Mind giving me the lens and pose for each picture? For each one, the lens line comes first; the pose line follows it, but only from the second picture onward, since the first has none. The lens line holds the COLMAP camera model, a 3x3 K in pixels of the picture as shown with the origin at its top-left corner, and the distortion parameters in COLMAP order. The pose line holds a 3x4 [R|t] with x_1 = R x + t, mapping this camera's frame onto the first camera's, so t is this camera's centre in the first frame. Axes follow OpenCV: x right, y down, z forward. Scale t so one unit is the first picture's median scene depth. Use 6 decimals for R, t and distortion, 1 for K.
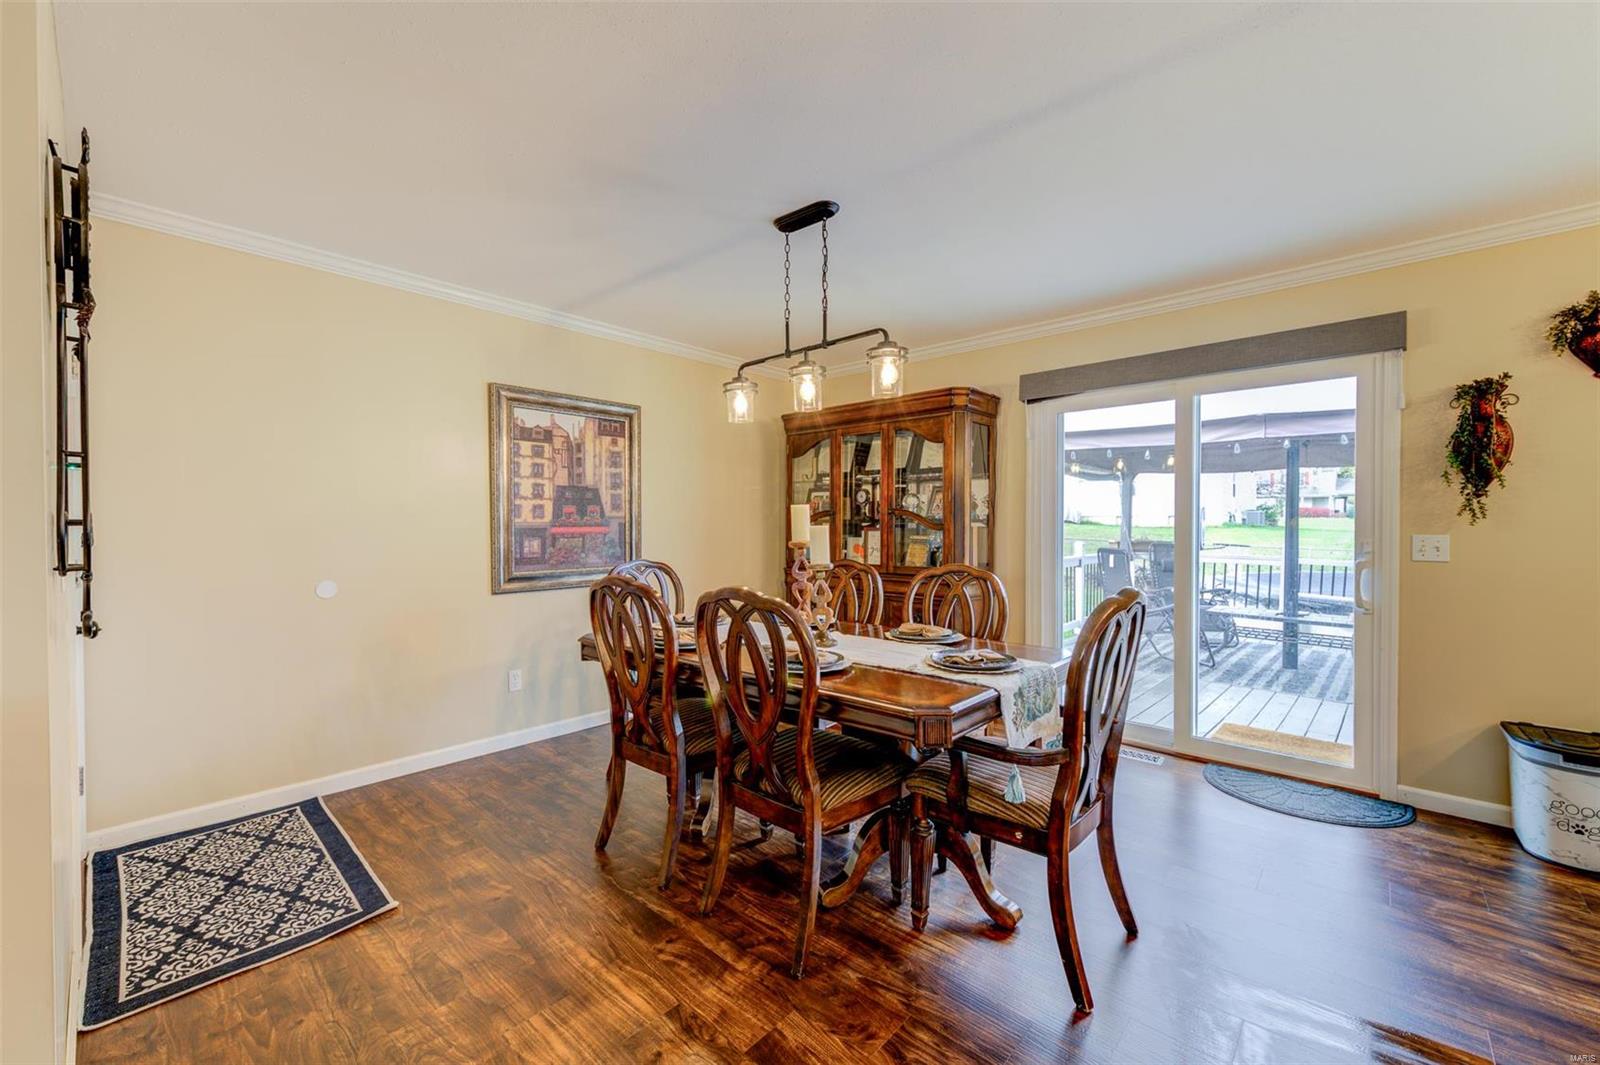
lens RADIAL K [[650.3, 0, 807.4], [0, 650.3, 529.2], [0, 0, 1]] dist [0.001384, 0.000004]
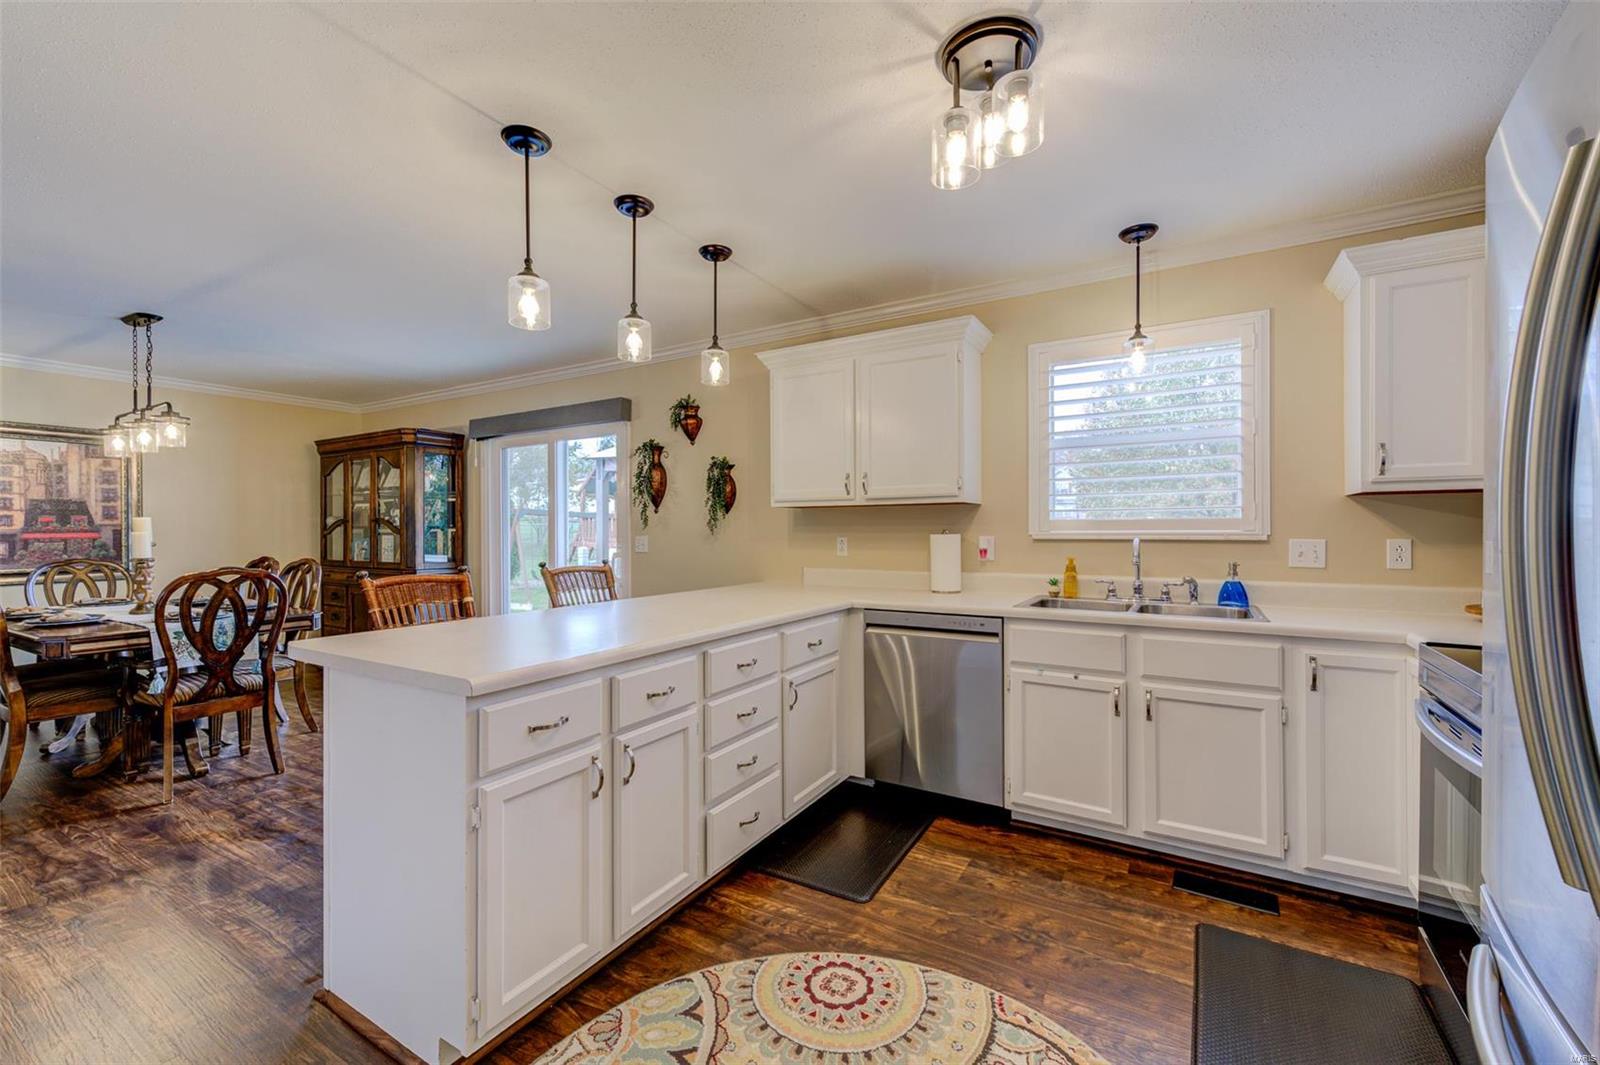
lens RADIAL K [[650.3, 0, 807.4], [0, 650.3, 529.2], [0, 0, 1]] dist [0.001384, 0.000004]
pose [[0.976977, -0.002227, 0.213333, 0.764309], [0.003724, 0.999971, -0.006619, 0.002481], [-0.213312, 0.007261, 0.976957, -0.494627]]
